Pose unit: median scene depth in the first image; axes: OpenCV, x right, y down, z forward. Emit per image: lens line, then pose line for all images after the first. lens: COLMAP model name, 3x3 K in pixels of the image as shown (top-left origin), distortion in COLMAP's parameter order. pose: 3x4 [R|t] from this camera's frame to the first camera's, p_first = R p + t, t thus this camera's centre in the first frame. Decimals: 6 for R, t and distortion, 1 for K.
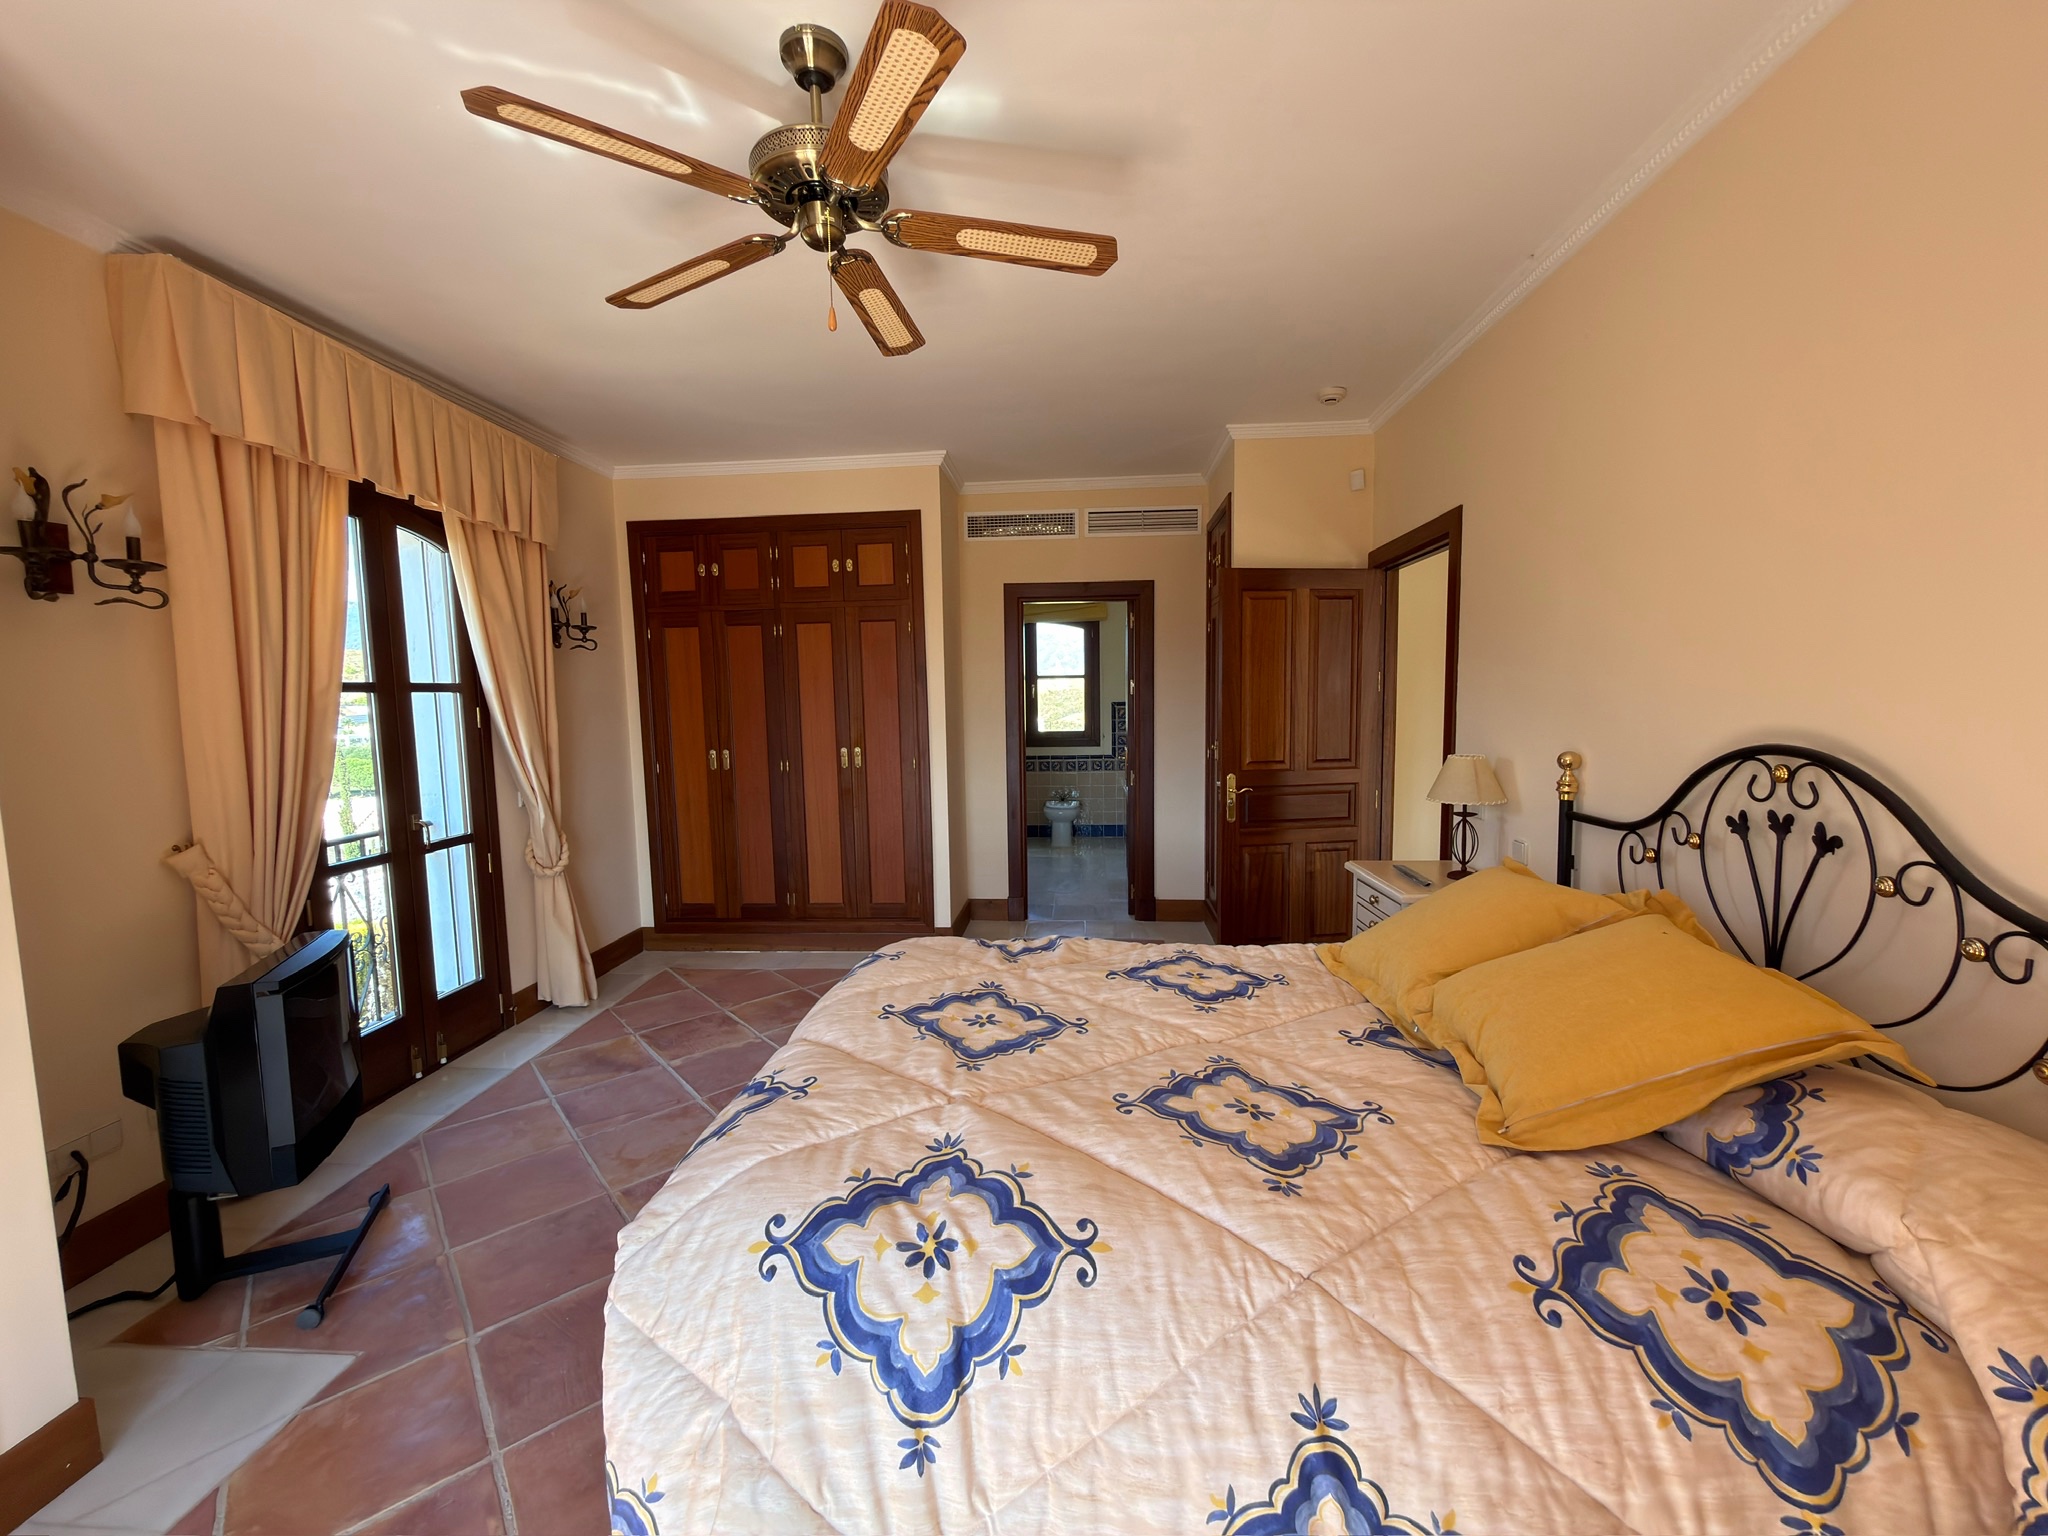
lens RADIAL K [[822.3, 0, 1026.3], [0, 822.3, 766.6], [0, 0, 1]] dist [-0.001739, 0.000338]
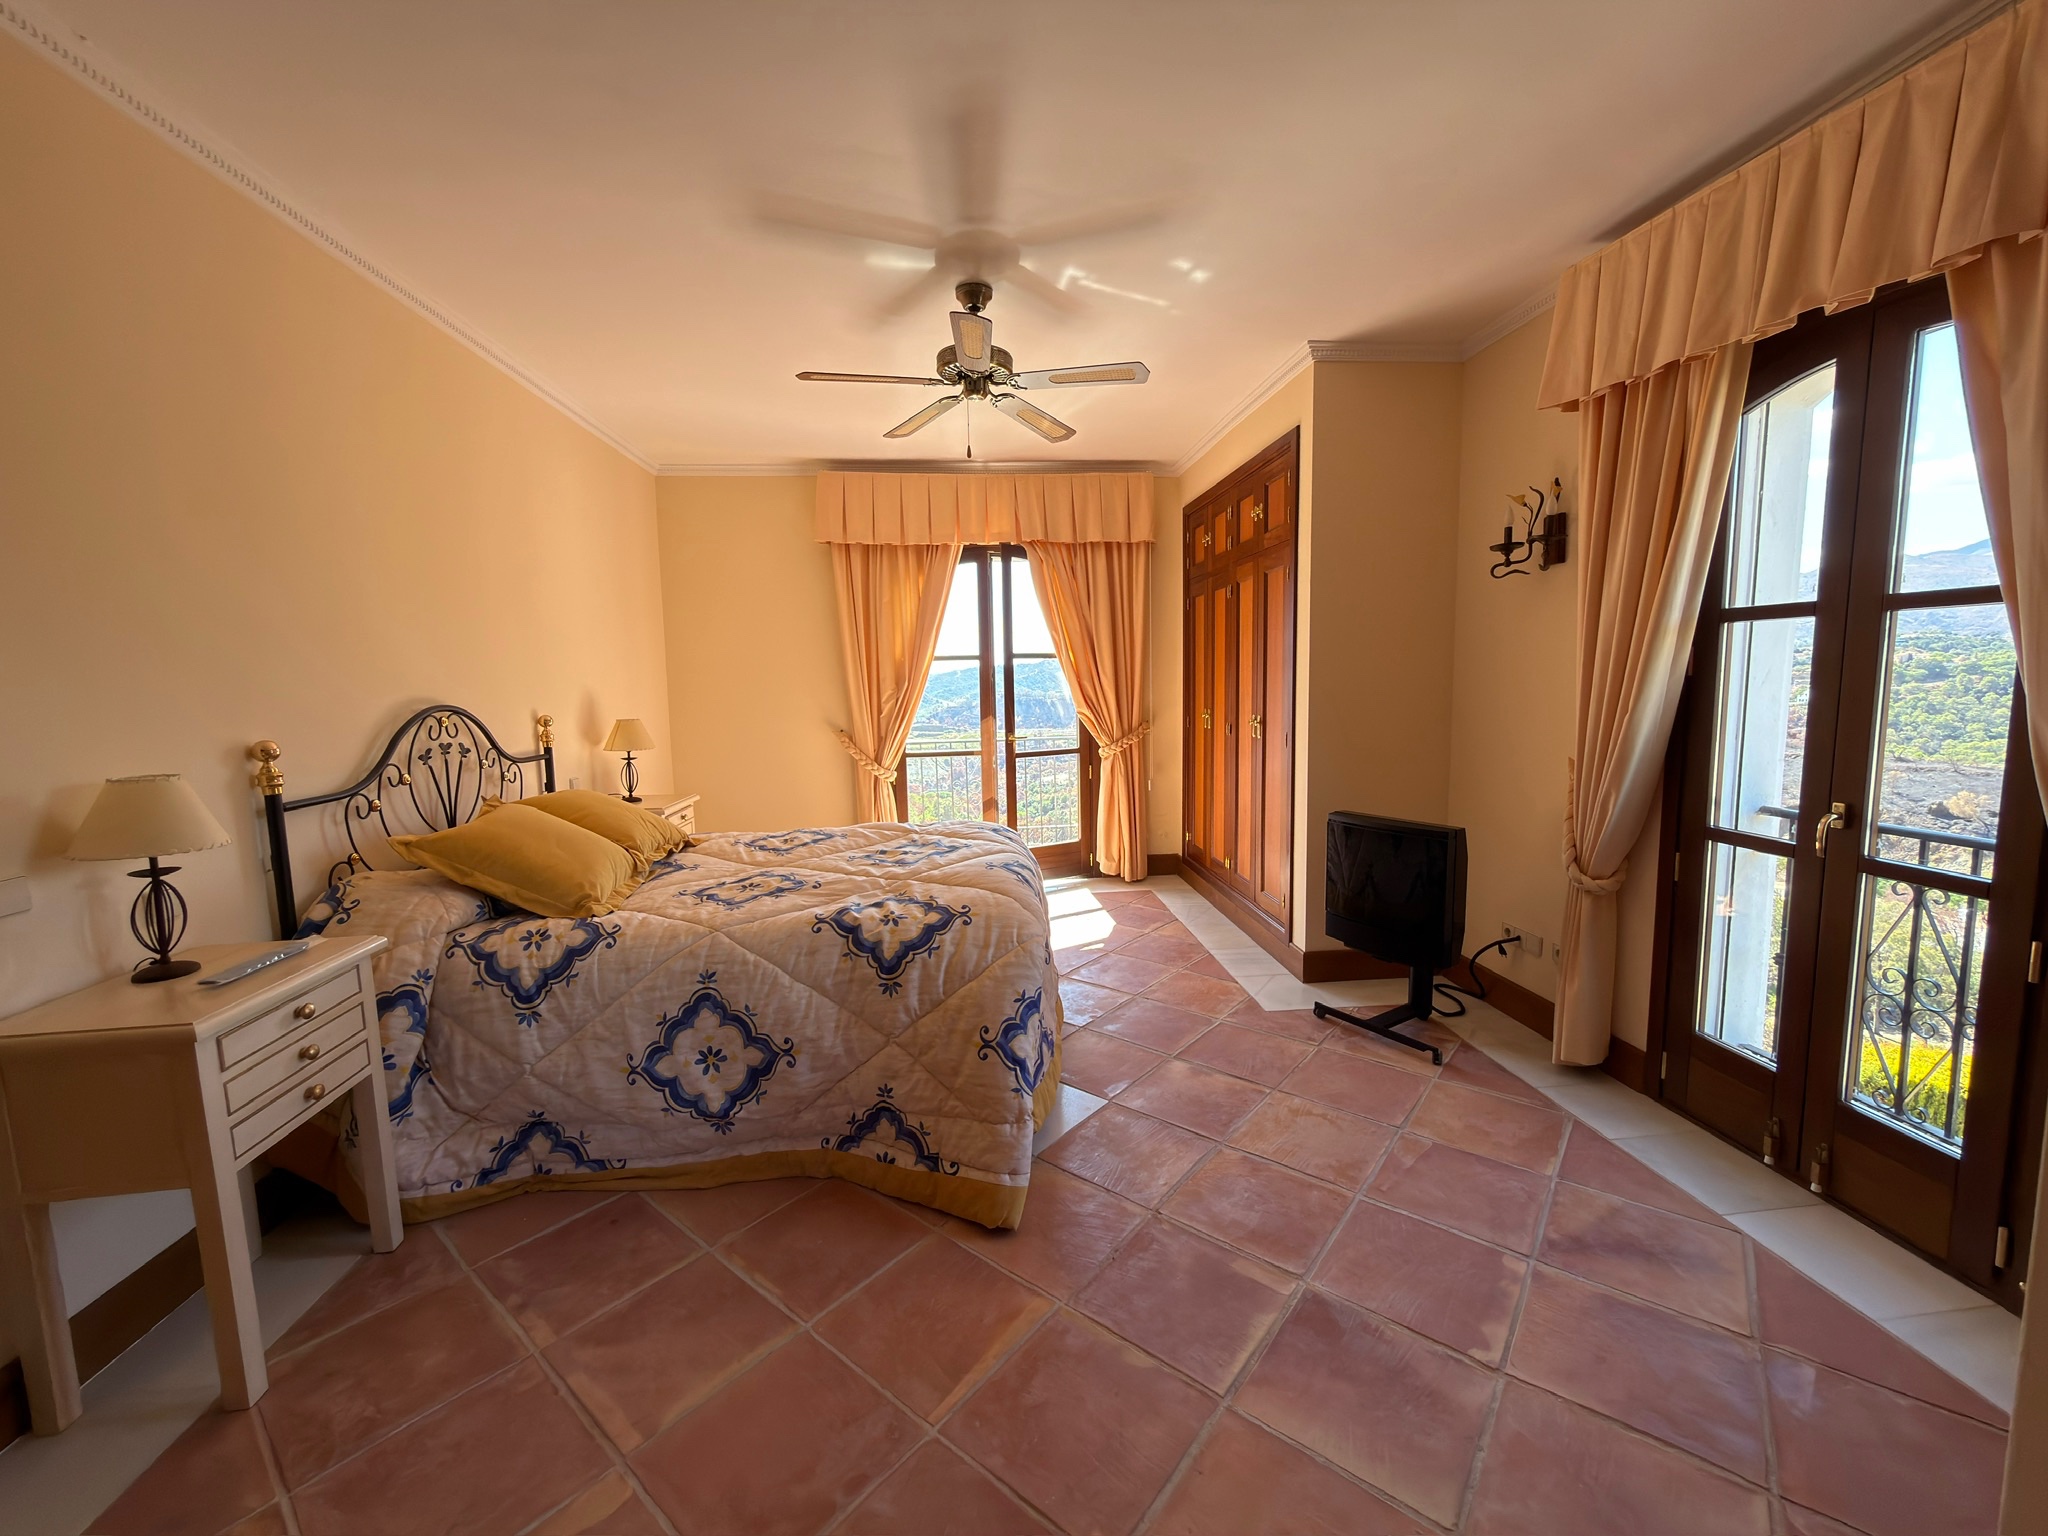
lens RADIAL K [[822.3, 0, 1026.3], [0, 822.3, 766.6], [0, 0, 1]] dist [-0.001739, 0.000338]
pose [[-0.984429, 0.057188, -0.166222, -0.014640], [0.022459, 0.978770, 0.203730, -0.180052], [0.174344, 0.196824, -0.964813, 2.326383]]
